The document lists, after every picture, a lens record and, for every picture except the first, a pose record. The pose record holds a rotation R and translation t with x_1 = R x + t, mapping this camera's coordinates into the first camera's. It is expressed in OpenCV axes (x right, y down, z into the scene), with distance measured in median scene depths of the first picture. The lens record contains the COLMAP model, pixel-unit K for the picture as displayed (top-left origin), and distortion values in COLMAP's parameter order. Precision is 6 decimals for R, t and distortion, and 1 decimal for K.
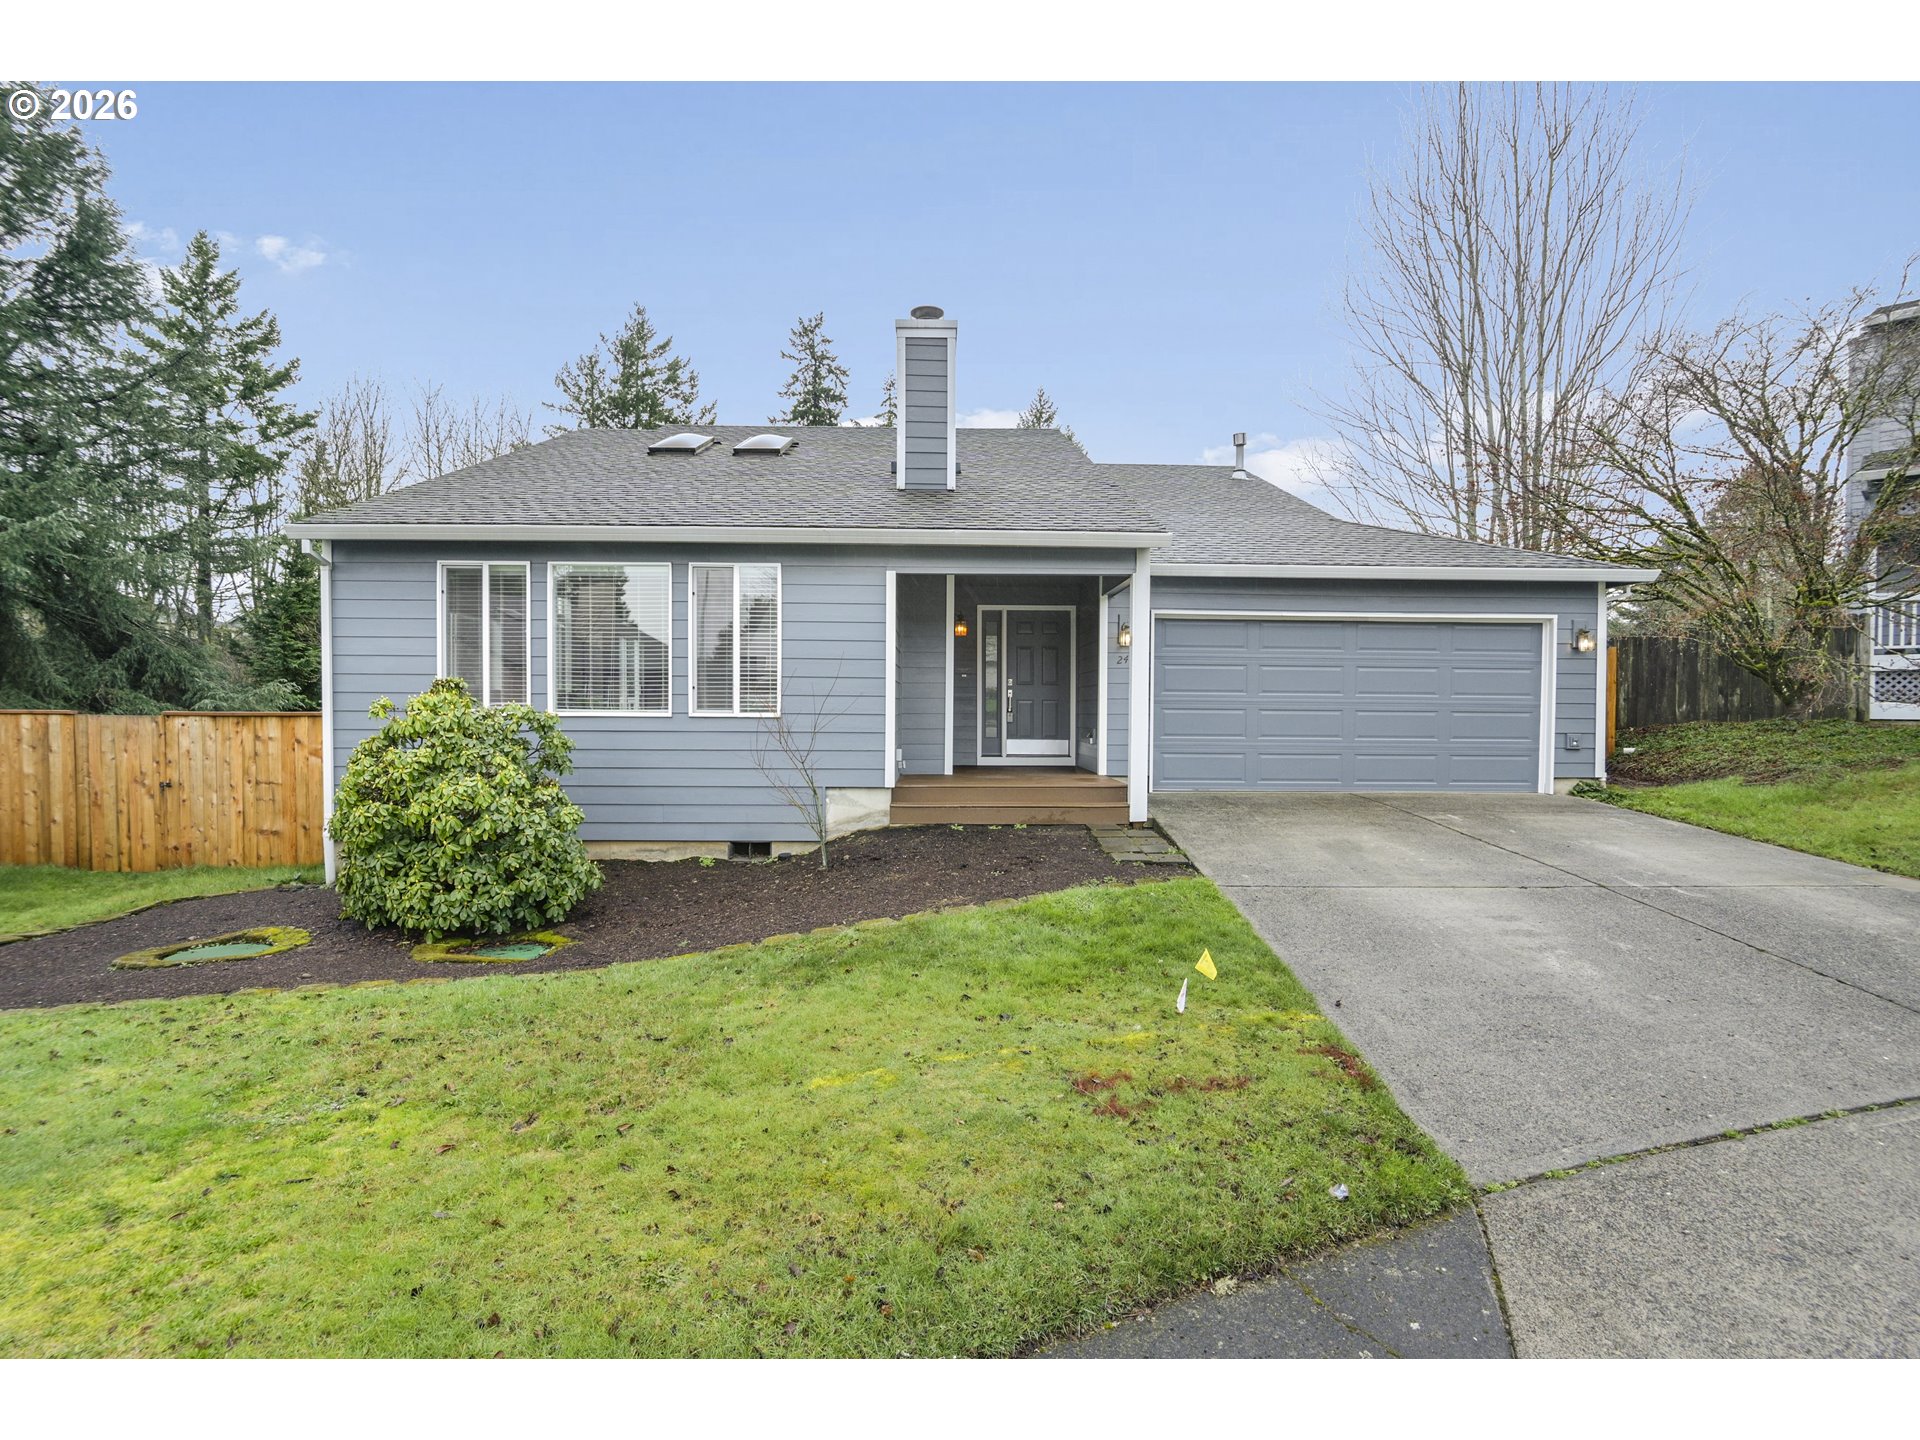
lens RADIAL K [[955.4, 0, 963.6], [0, 955.4, 718.2], [0, 0, 1]] dist [-0.016318, -0.000728]
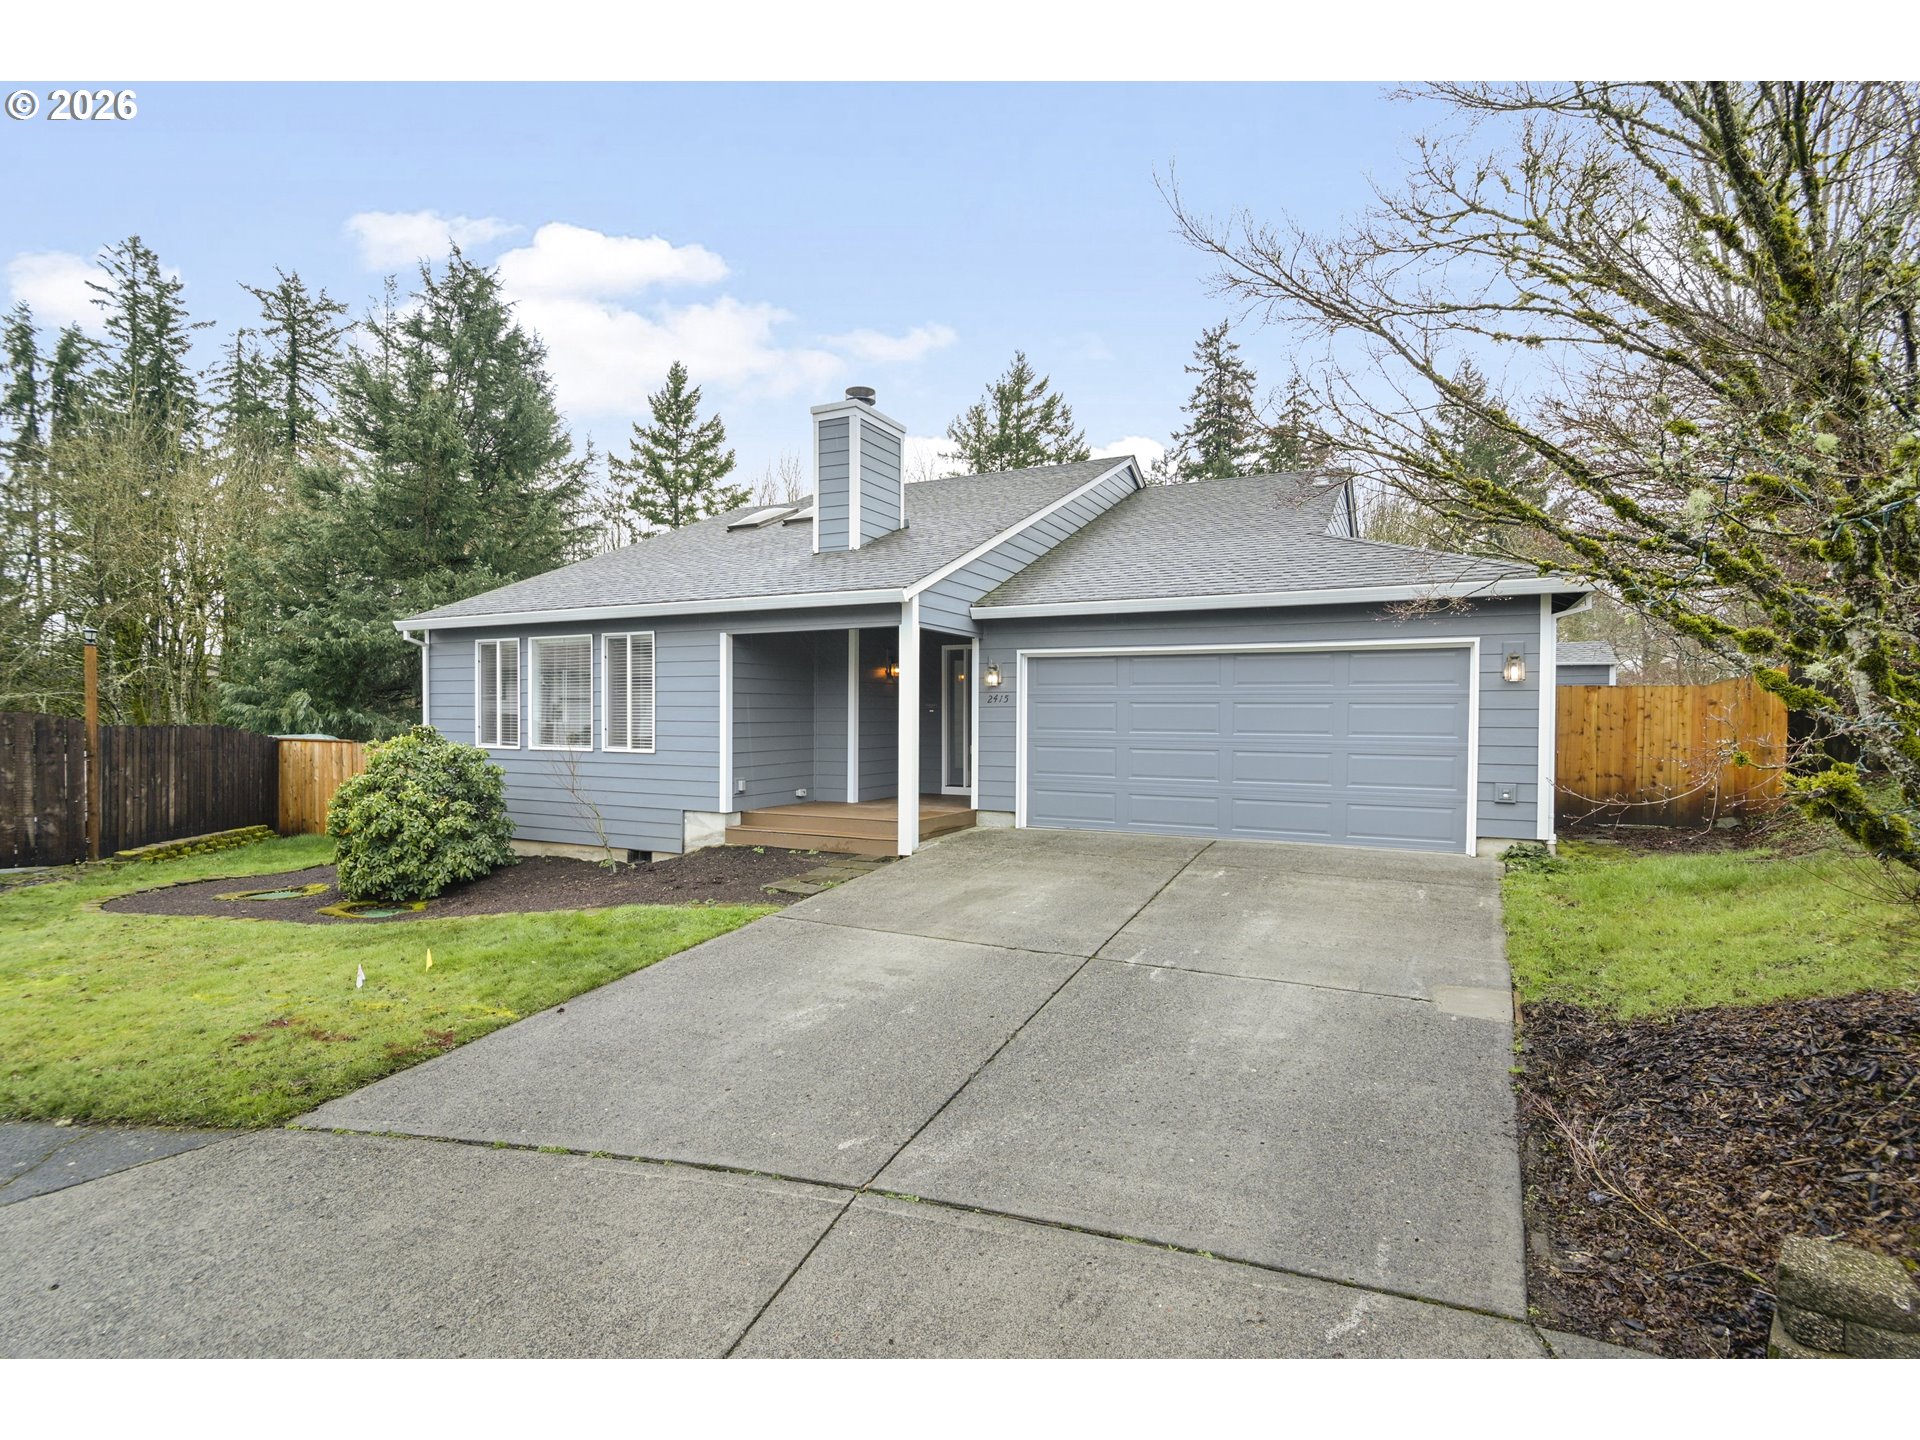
lens RADIAL K [[947.5, 0, 955.1], [0, 947.5, 736.0], [0, 0, 1]] dist [-0.017625, 0.000672]
pose [[0.881335, 0.007556, -0.472432, 0.161645], [-0.003984, 0.999955, 0.008562, -0.007737], [0.472476, -0.005664, 0.881326, 0.019018]]
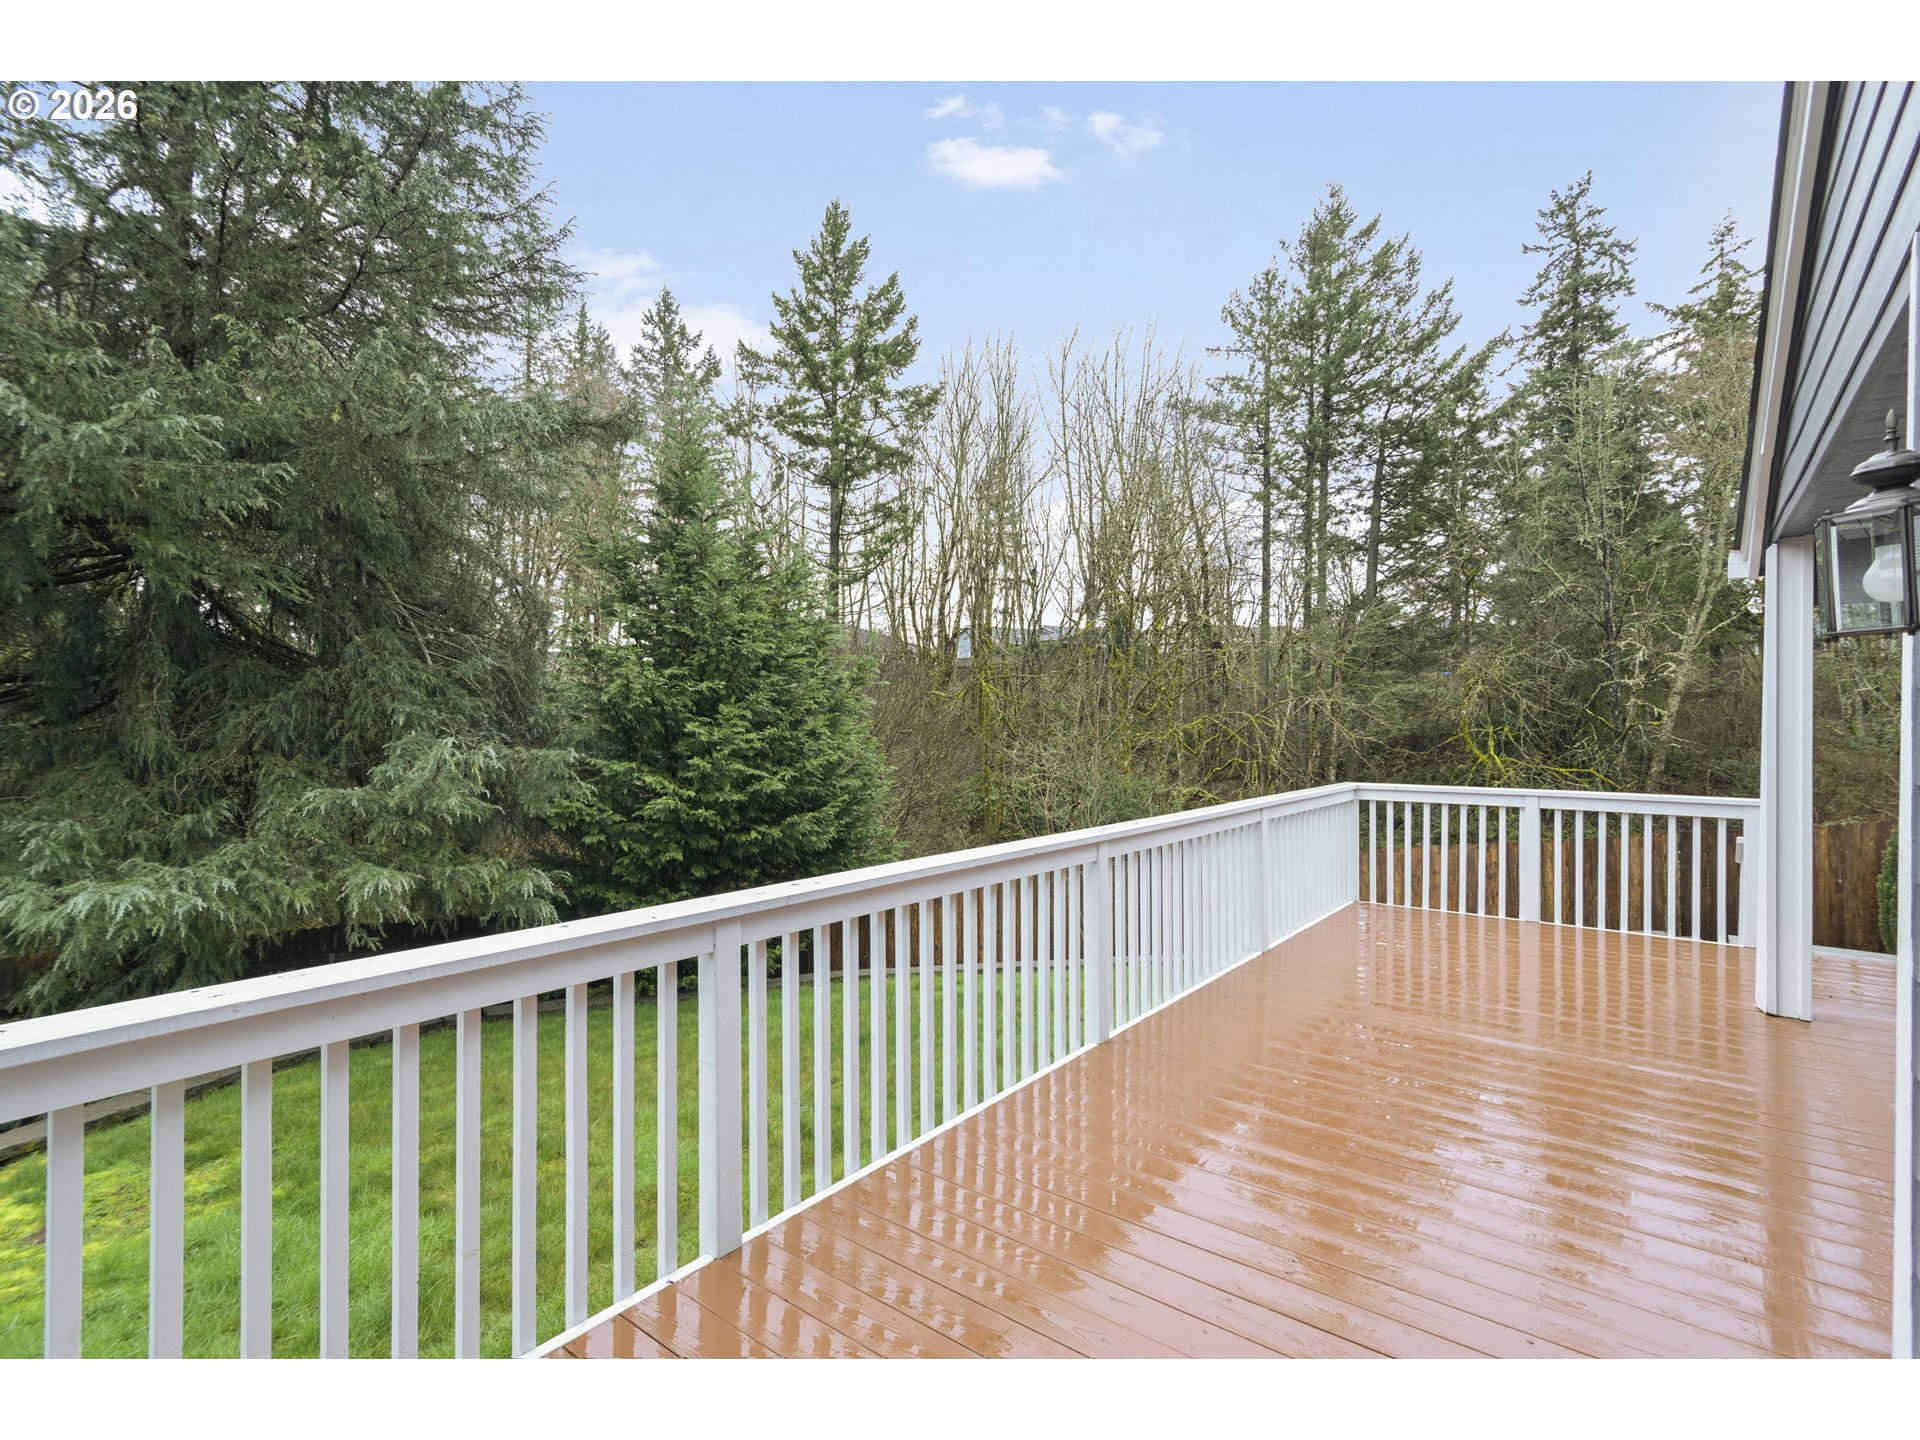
lens RADIAL K [[910.4, 0, 960.0], [0, 910.4, 720.0], [0, 0, 1]] dist [0.020997, -0.000168]
pose [[0.768849, 0.002059, -0.639427, -0.163400], [-0.006594, 0.999967, -0.004708, -0.024856], [0.639396, 0.007836, 0.768837, 0.414313]]
